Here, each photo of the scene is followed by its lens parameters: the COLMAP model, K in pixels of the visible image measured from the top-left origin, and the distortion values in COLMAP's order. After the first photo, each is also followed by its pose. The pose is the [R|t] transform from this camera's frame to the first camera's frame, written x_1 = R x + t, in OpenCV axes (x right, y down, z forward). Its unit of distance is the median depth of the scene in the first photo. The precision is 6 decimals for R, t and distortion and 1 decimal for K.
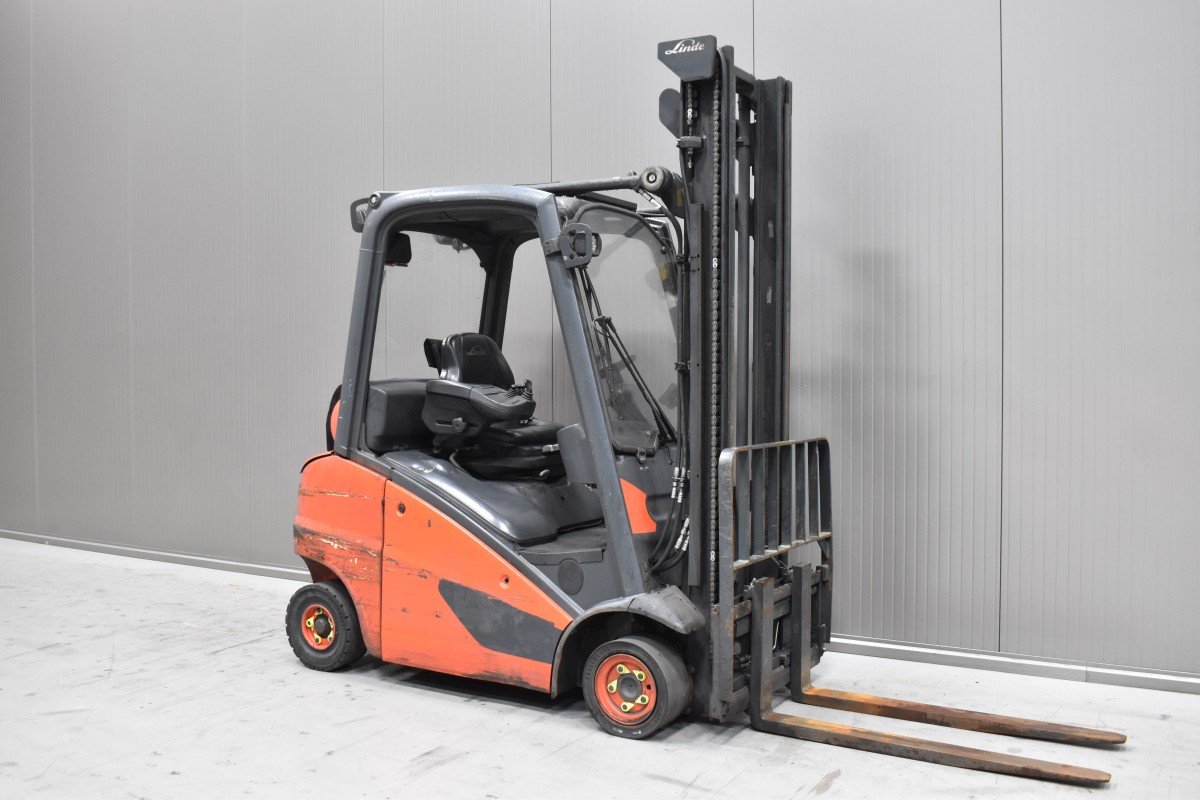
lens RADIAL K [[1107.5, 0, 602.4], [0, 1107.5, 401.3], [0, 0, 1]] dist [-0.082383, 0.000000]
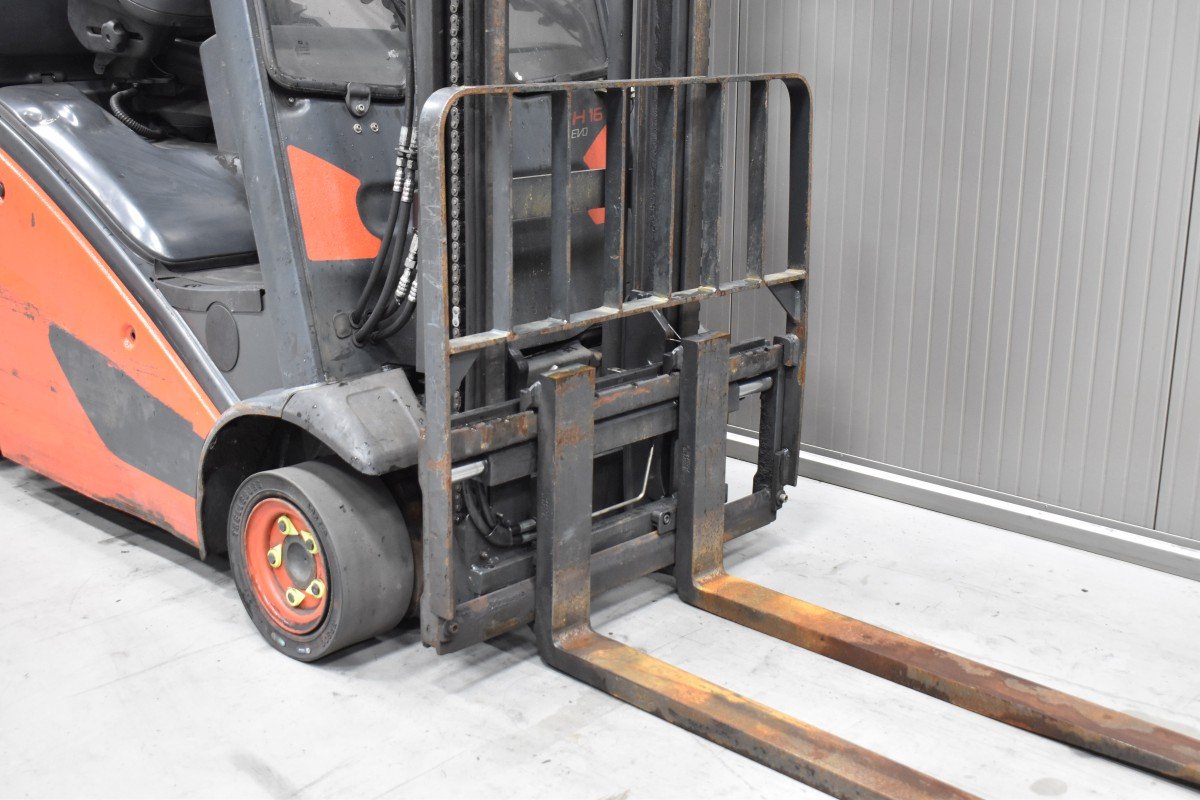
lens RADIAL K [[1470.7, 0, 603.5], [0, 1470.7, 394.4], [0, 0, 1]] dist [-0.045106, 0.000000]
pose [[0.979934, 0.065304, -0.188320, 0.271835], [-0.017948, 0.969877, 0.242933, 0.015867], [0.198511, -0.234678, 0.951588, 0.379369]]
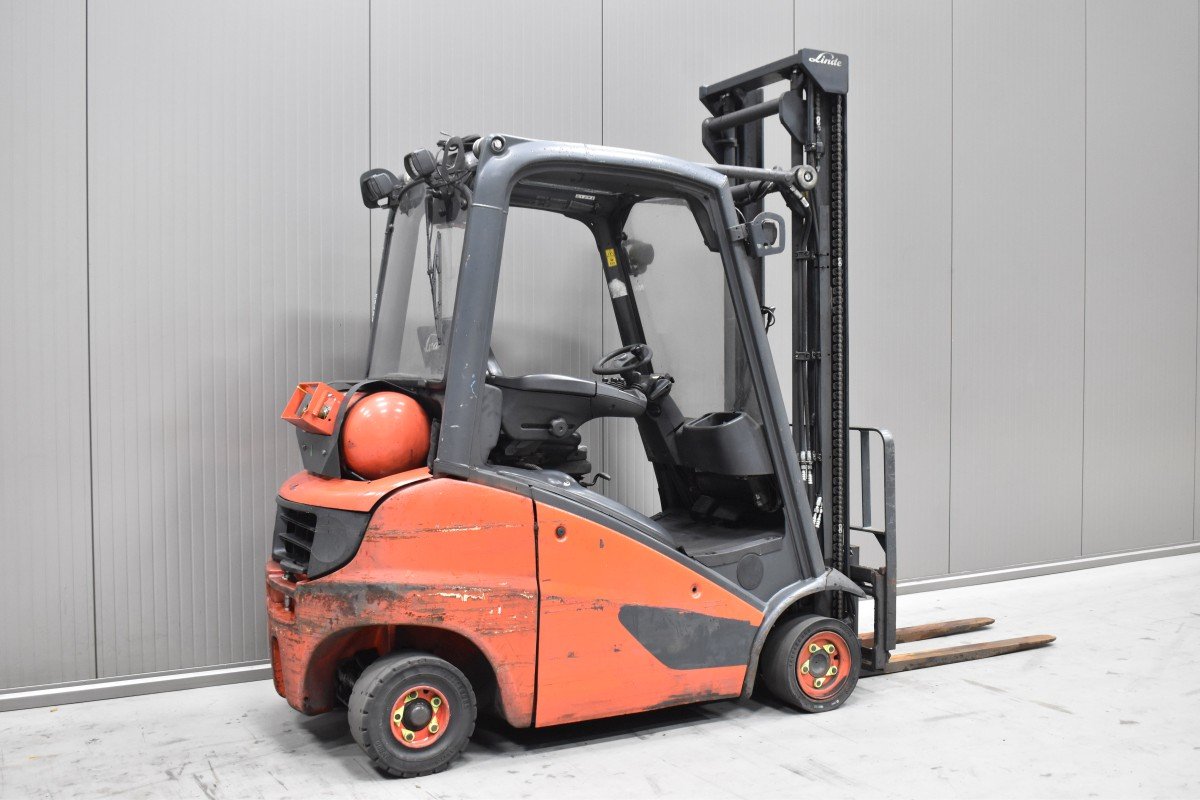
lens RADIAL K [[1243.5, 0, 600.2], [0, 1243.5, 400.3], [0, 0, 1]] dist [-0.074843, 0.000000]
pose [[0.510854, -0.033255, 0.859024, -1.027346], [0.032818, 0.999278, 0.019168, -0.017989], [-0.859041, 0.018400, 0.511576, 0.545646]]
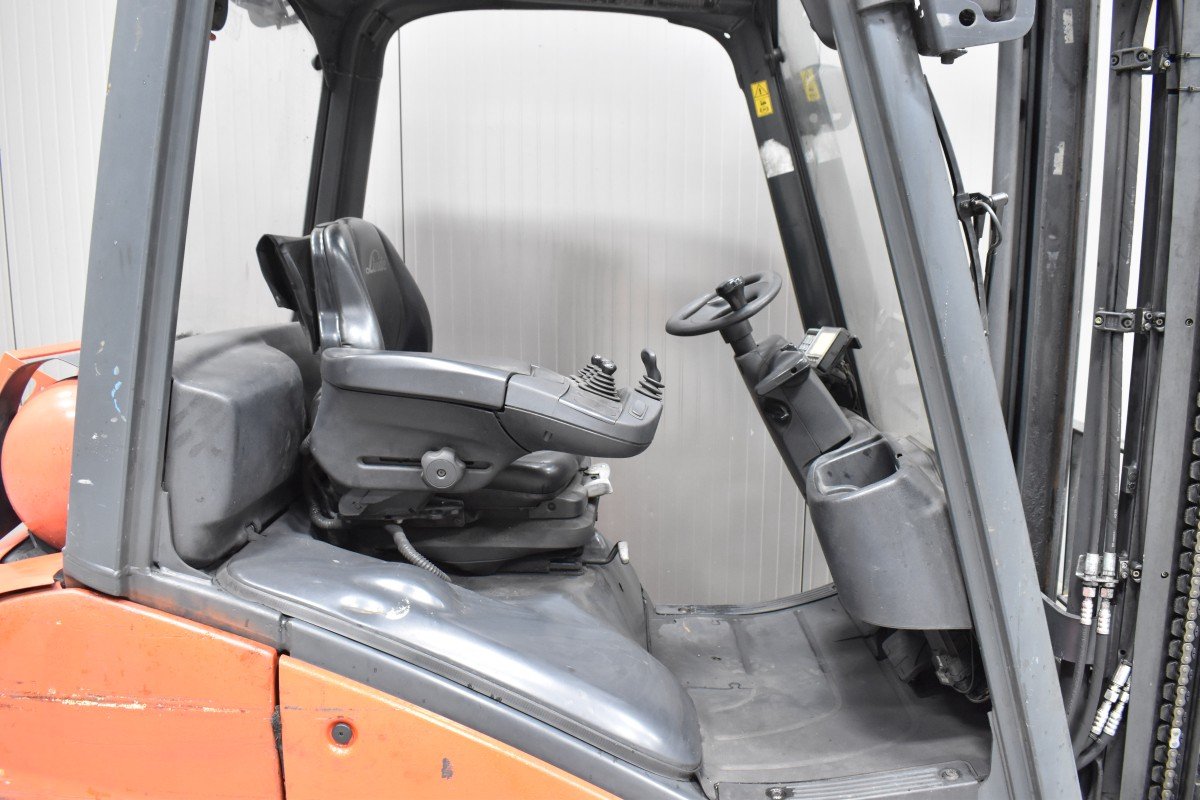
lens RADIAL K [[976.1, 0, 598.9], [0, 976.1, 397.7], [0, 0, 1]] dist [-0.082787, -0.000648]
pose [[0.866311, -0.082910, 0.492576, -0.273611], [0.013659, 0.989692, 0.142562, -0.055727], [-0.499318, -0.116775, 0.858513, 0.765437]]
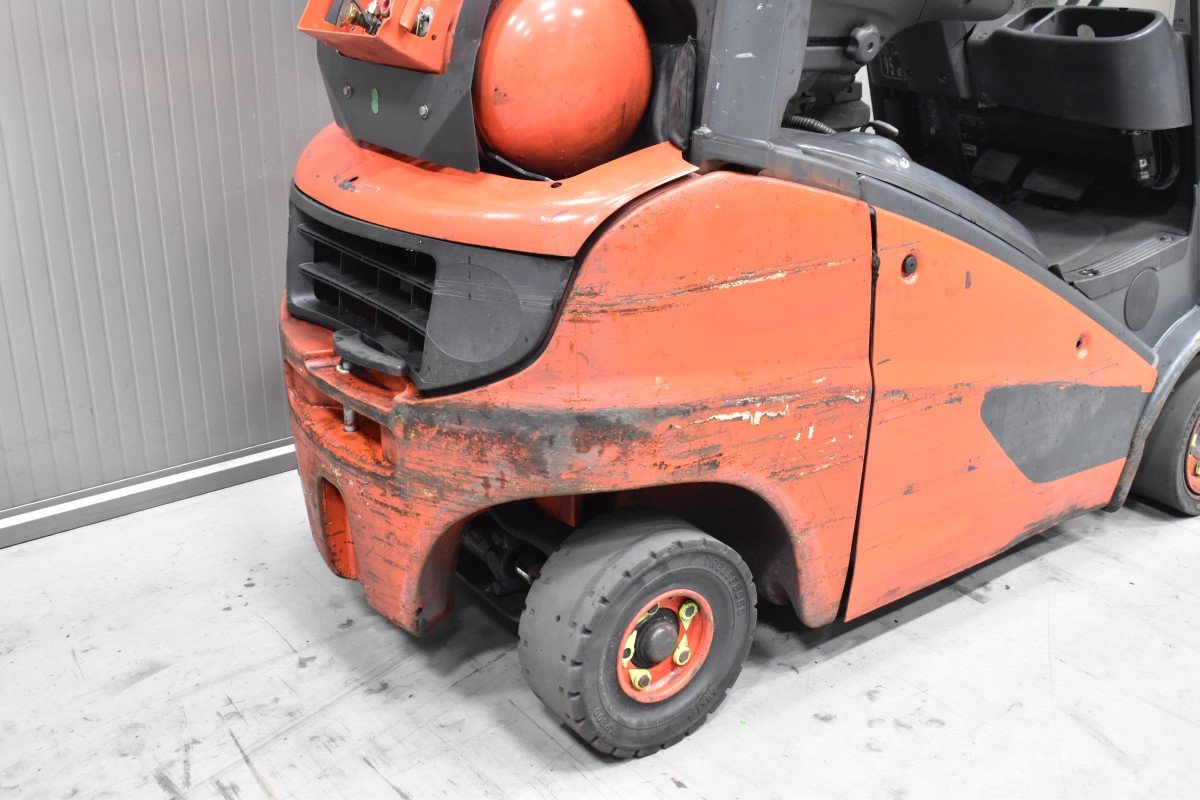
lens RADIAL K [[1303.8, 0, 598.7], [0, 1303.8, 398.1], [0, 0, 1]] dist [-0.066945, 0.000000]
pose [[0.392029, -0.332542, 0.857746, -0.707551], [0.030240, 0.936535, 0.349267, -0.030192], [-0.919456, -0.110985, 0.377205, 0.993734]]
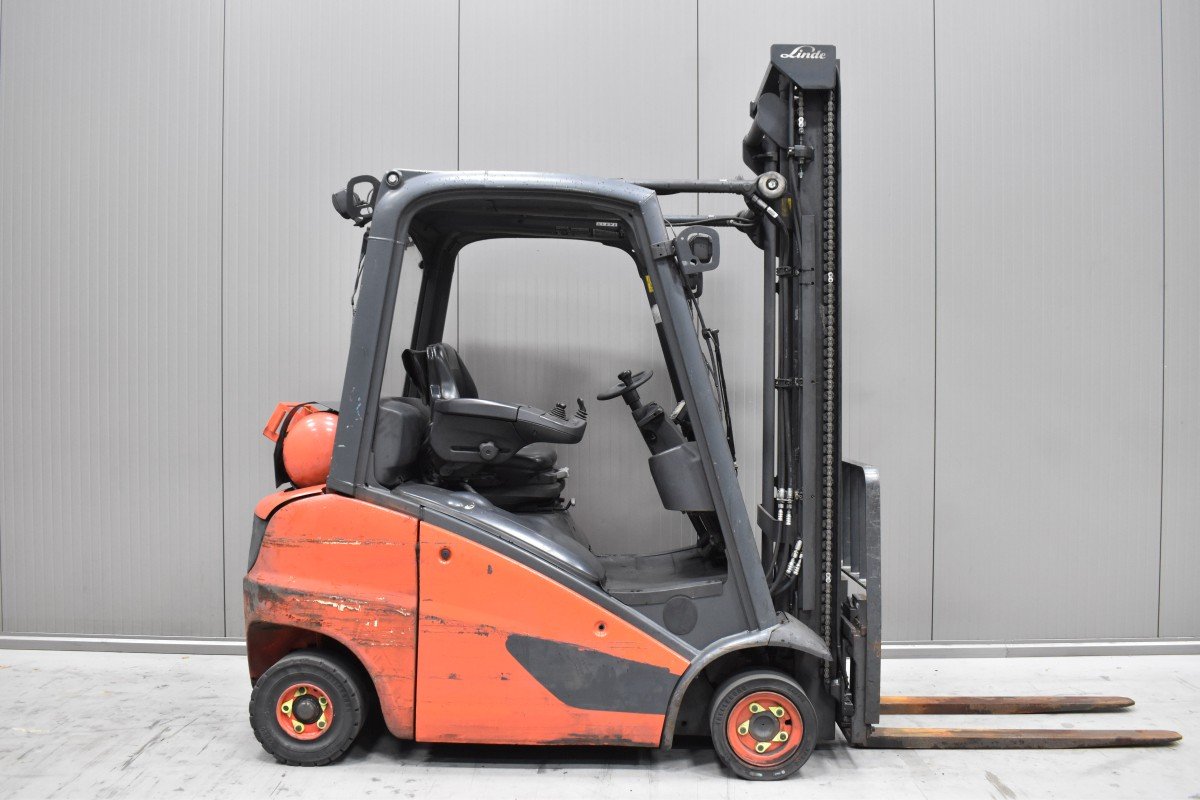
lens RADIAL K [[1040.3, 0, 597.9], [0, 1040.3, 396.6], [0, 0, 1]] dist [-0.094991, 0.021681]
pose [[0.873091, -0.005523, 0.487526, -0.496868], [0.013379, 0.999831, -0.012633, -0.010378], [-0.487374, 0.017552, 0.873017, 0.286954]]
